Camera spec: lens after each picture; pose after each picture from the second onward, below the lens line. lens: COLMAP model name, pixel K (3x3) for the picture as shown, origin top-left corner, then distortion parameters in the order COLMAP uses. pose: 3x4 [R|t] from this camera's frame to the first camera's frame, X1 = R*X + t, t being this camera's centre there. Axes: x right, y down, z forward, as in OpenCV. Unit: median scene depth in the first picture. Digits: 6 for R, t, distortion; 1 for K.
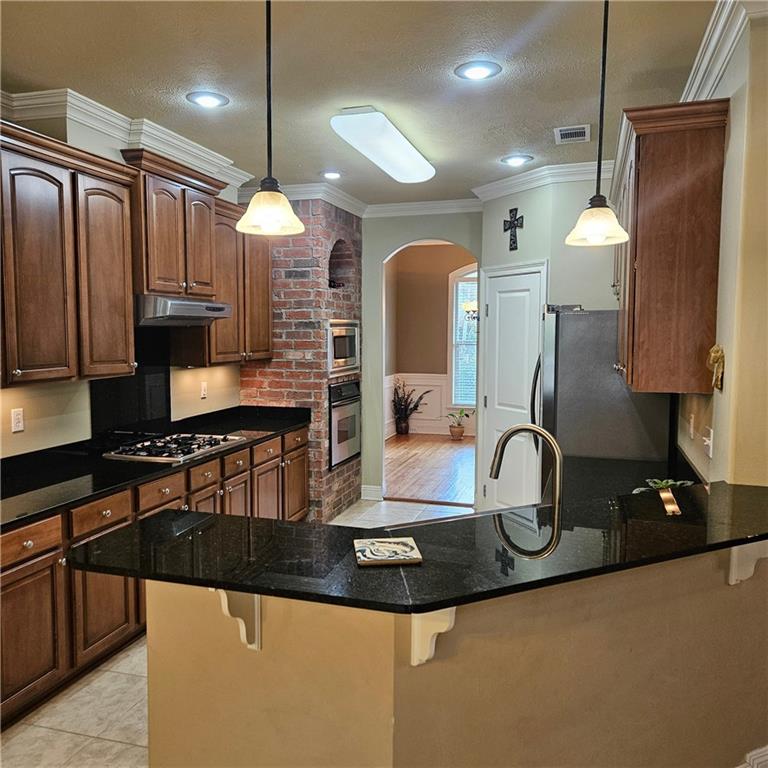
lens RADIAL K [[679.5, 0, 384.0], [0, 679.5, 384.0], [0, 0, 1]] dist [0.073003, -0.059650]
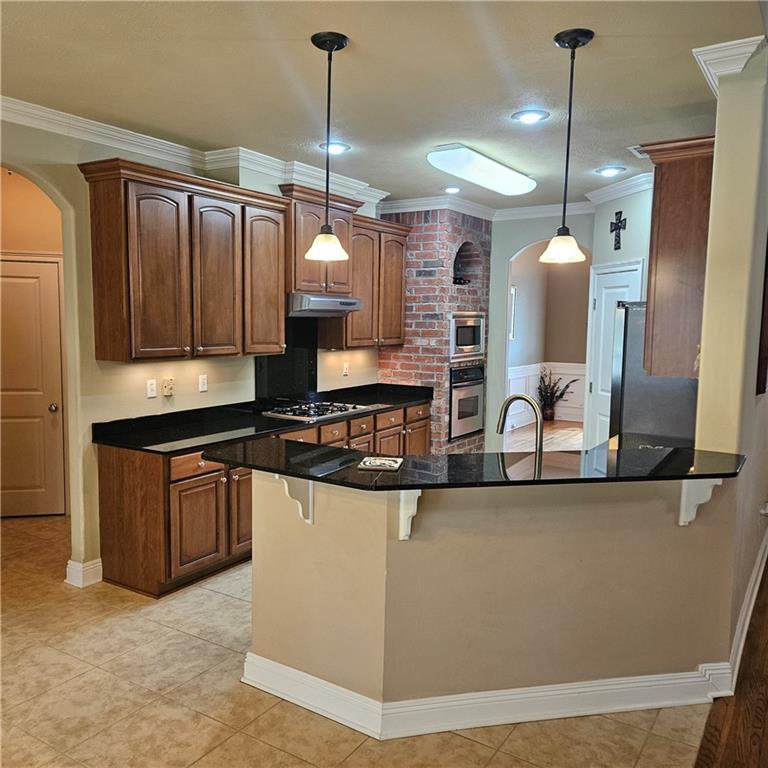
lens RADIAL K [[679.5, 0, 384.0], [0, 679.5, 384.0], [0, 0, 1]] dist [0.073003, -0.059650]
pose [[0.961529, 0.037288, -0.272159, 0.170858], [-0.032907, 0.999245, 0.020646, 0.010975], [0.272724, -0.010896, 0.962031, -0.202408]]
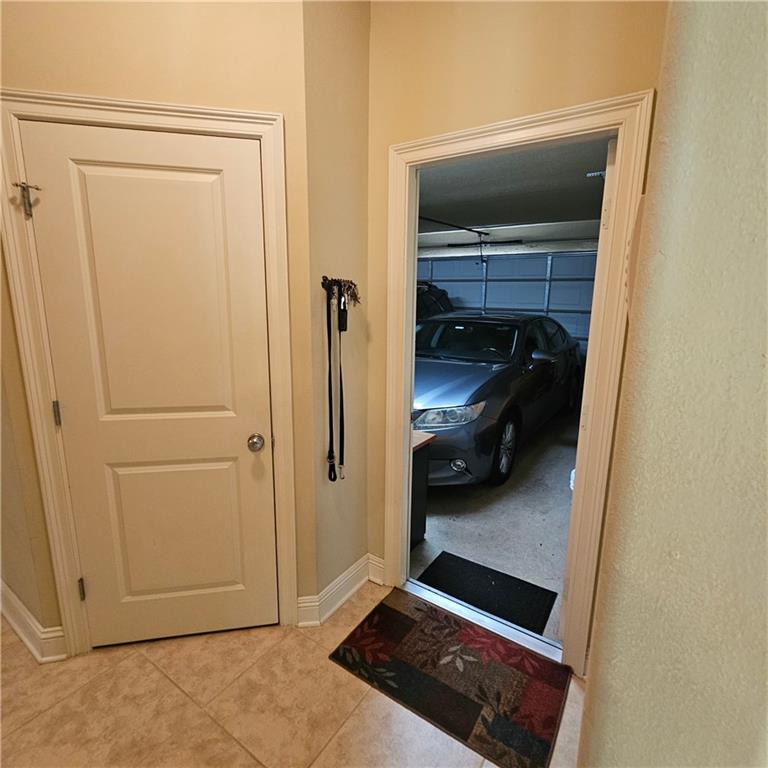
lens RADIAL K [[420.7, 0, 391.0], [0, 420.7, 379.0], [0, 0, 1]] dist [-0.000474, 0.000354]
pose [[0.961866, 0.068239, -0.264873, -0.559912], [-0.037769, 0.992239, 0.118474, -0.009839], [0.270902, -0.103952, 0.956978, 0.538750]]
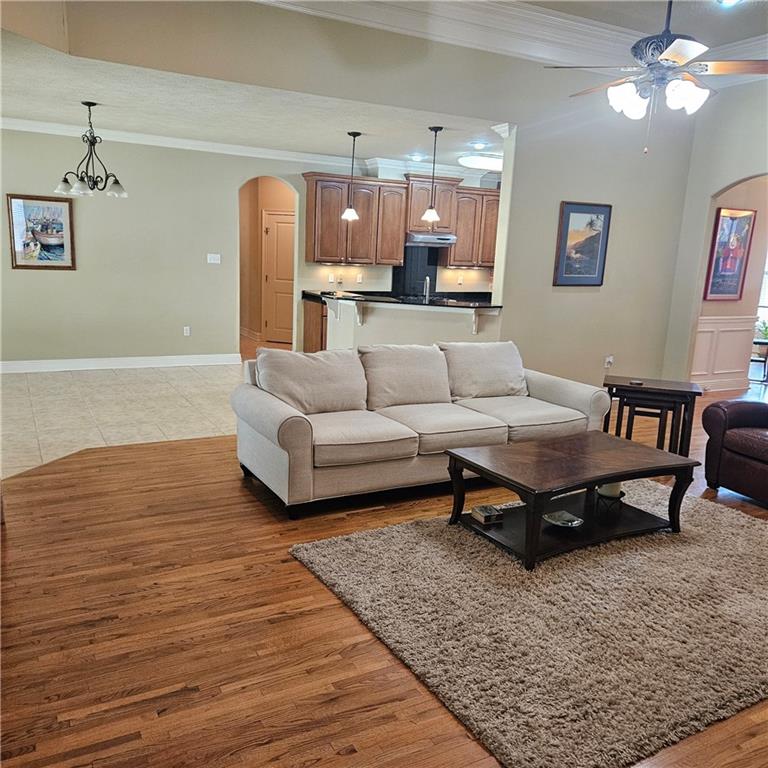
lens RADIAL K [[678.0, 0, 370.9], [0, 678.0, 387.7], [0, 0, 1]] dist [0.077768, -0.003057]
pose [[0.697552, 0.170922, -0.695849, 1.260547], [-0.098862, 0.984803, 0.142794, 0.076427], [0.709681, -0.030813, 0.703849, -0.777757]]
